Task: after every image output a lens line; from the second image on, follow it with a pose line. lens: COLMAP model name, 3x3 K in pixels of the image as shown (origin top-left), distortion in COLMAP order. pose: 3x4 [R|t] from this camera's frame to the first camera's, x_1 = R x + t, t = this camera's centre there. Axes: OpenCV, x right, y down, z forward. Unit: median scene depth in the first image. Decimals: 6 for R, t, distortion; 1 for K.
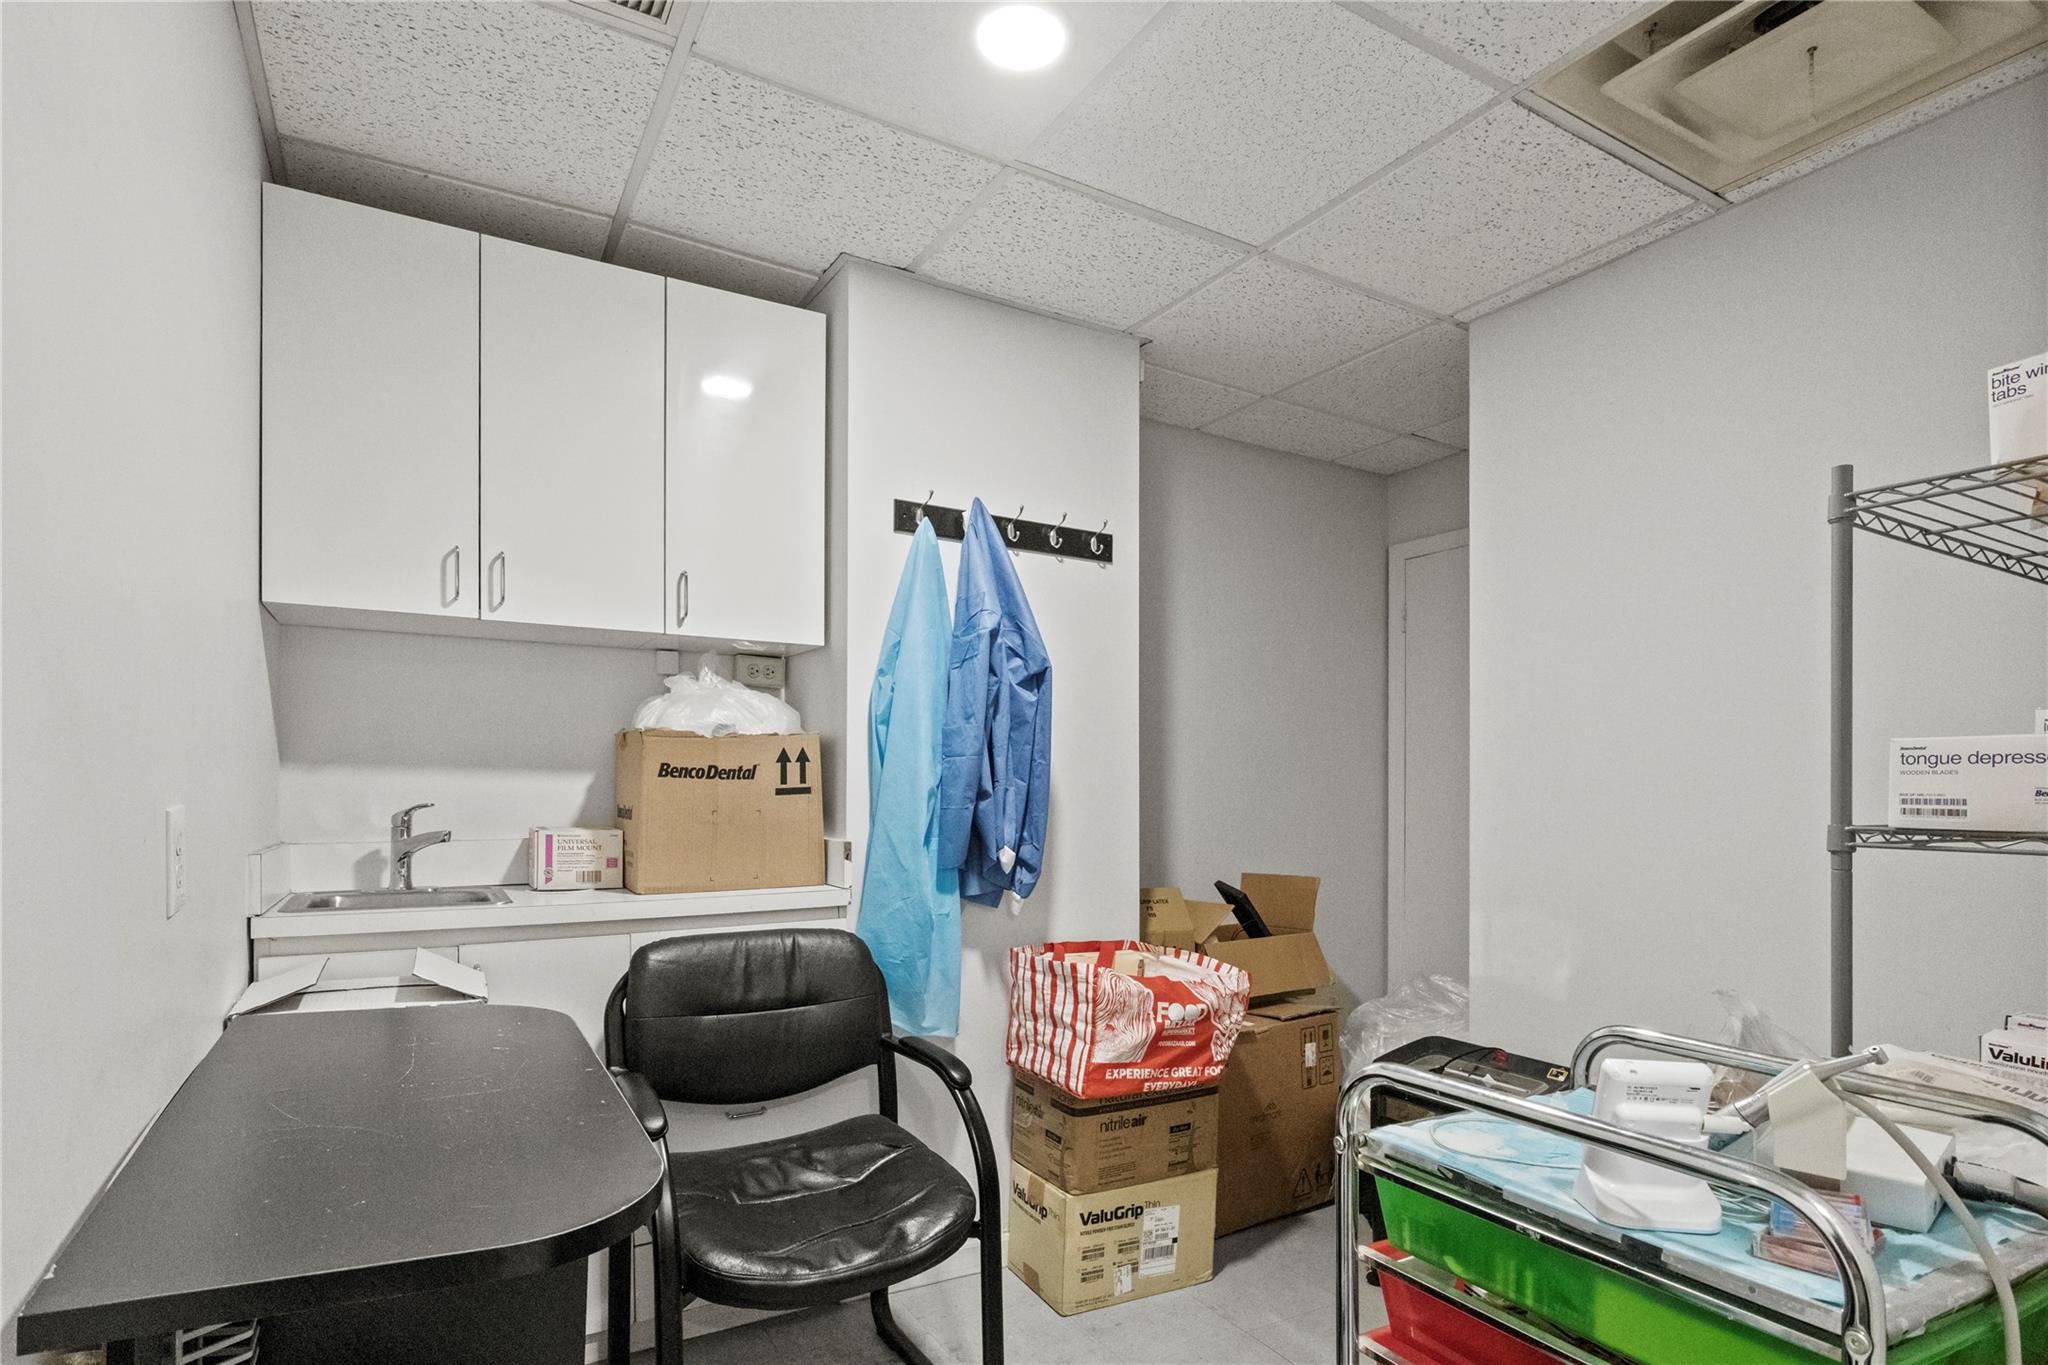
lens RADIAL K [[1046.1, 0, 1025.2], [0, 1046.1, 784.5], [0, 0, 1]] dist [-0.001409, 0.000178]
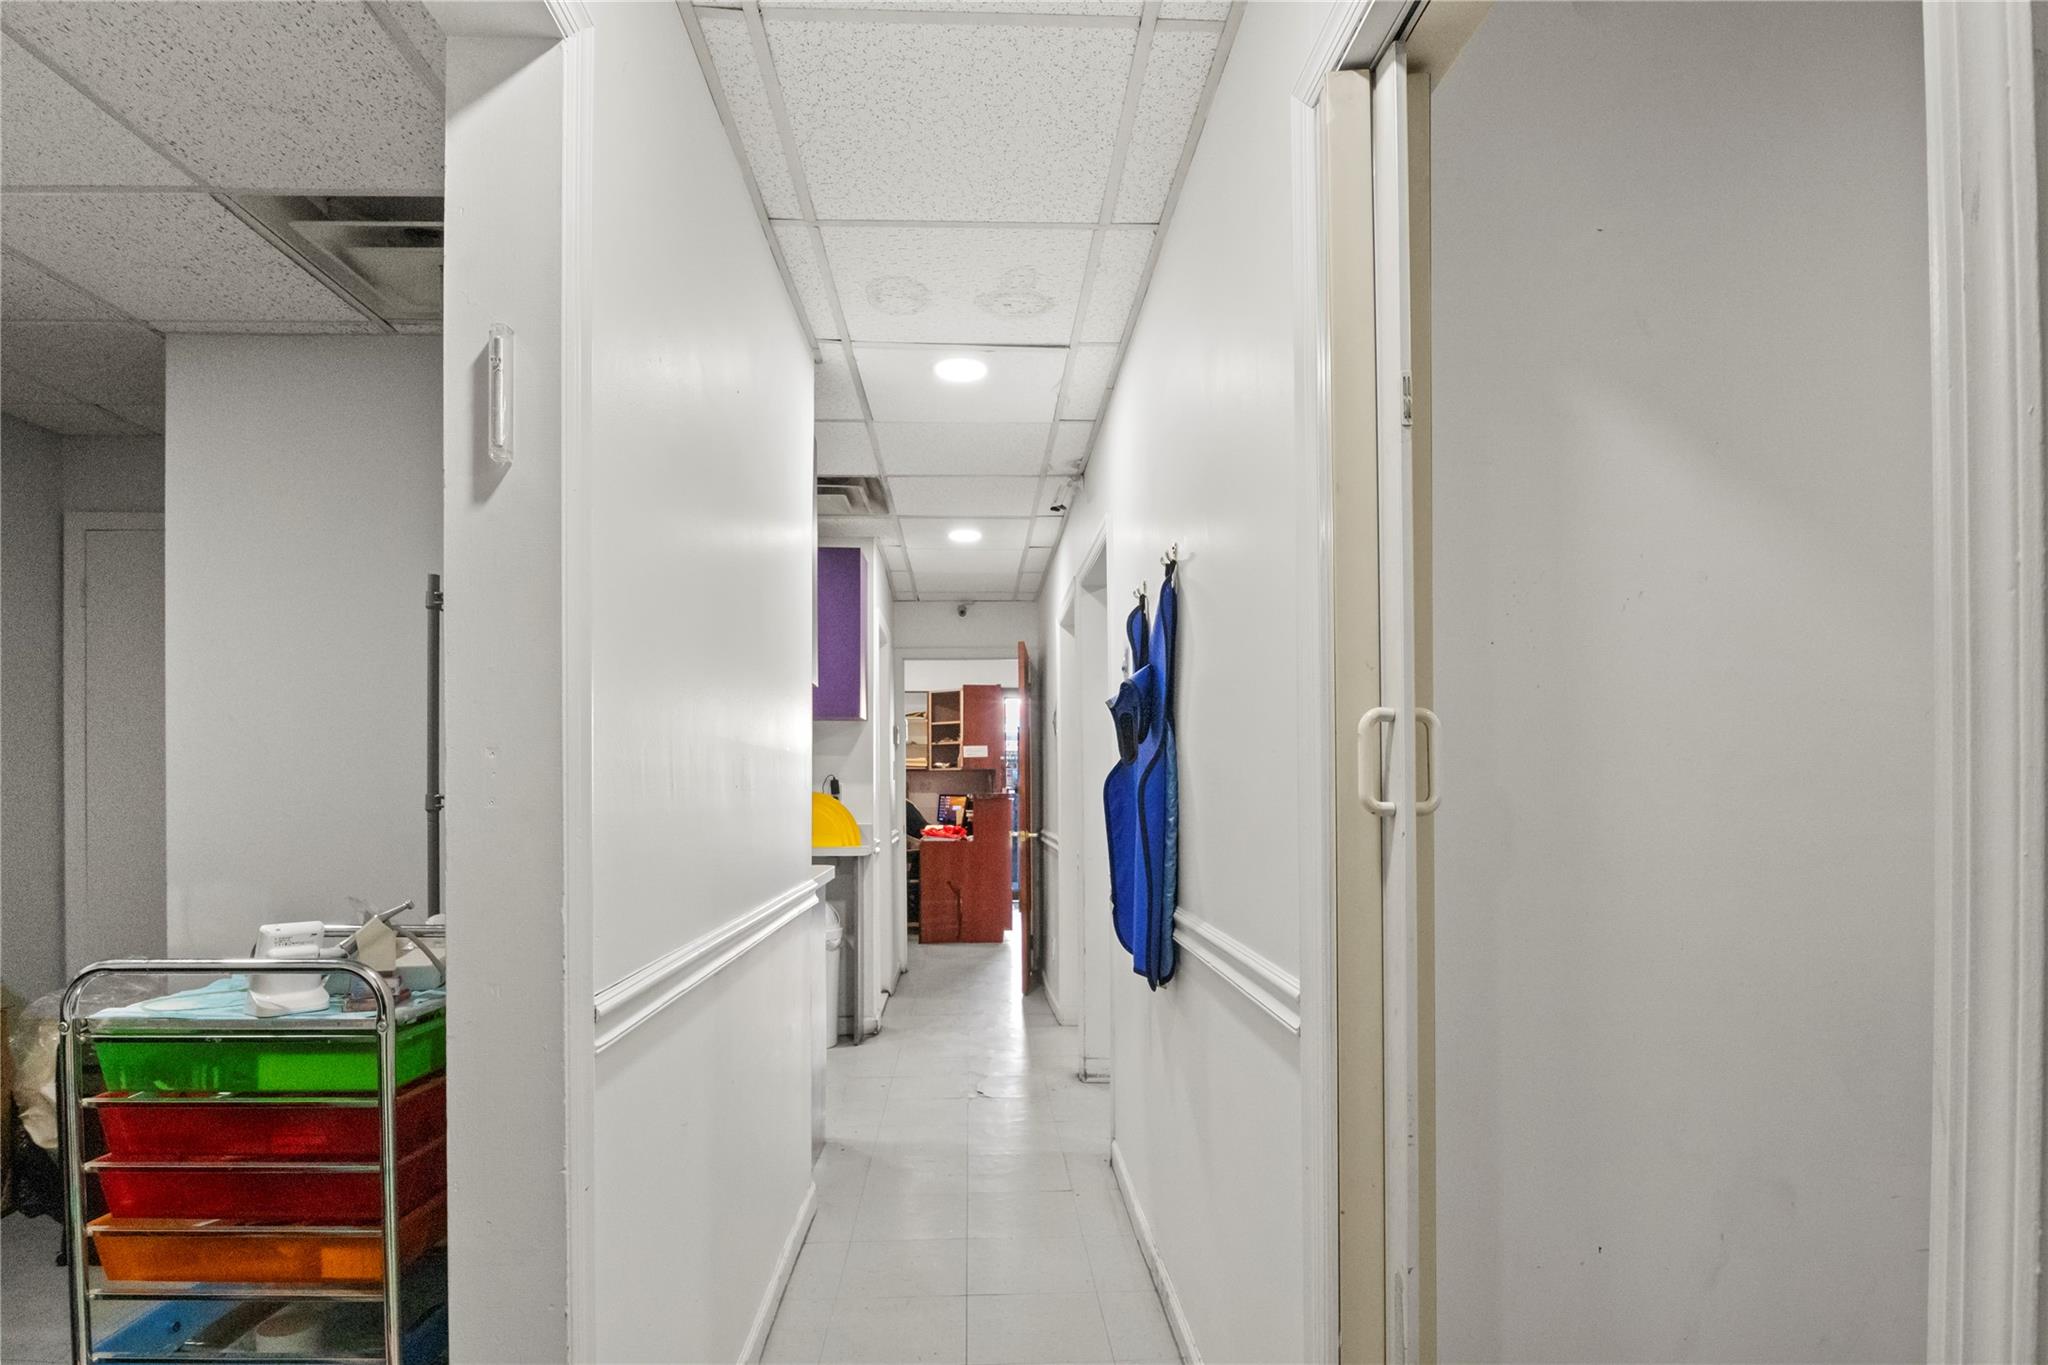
lens RADIAL K [[1064.4, 0, 1022.0], [0, 1064.4, 771.6], [0, 0, 1]] dist [-0.013558, -0.001978]
pose [[0.465677, -0.003168, 0.884949, -0.159105], [0.001908, 0.999995, 0.002576, 0.000247], [-0.884953, 0.000489, 0.465681, -0.362856]]
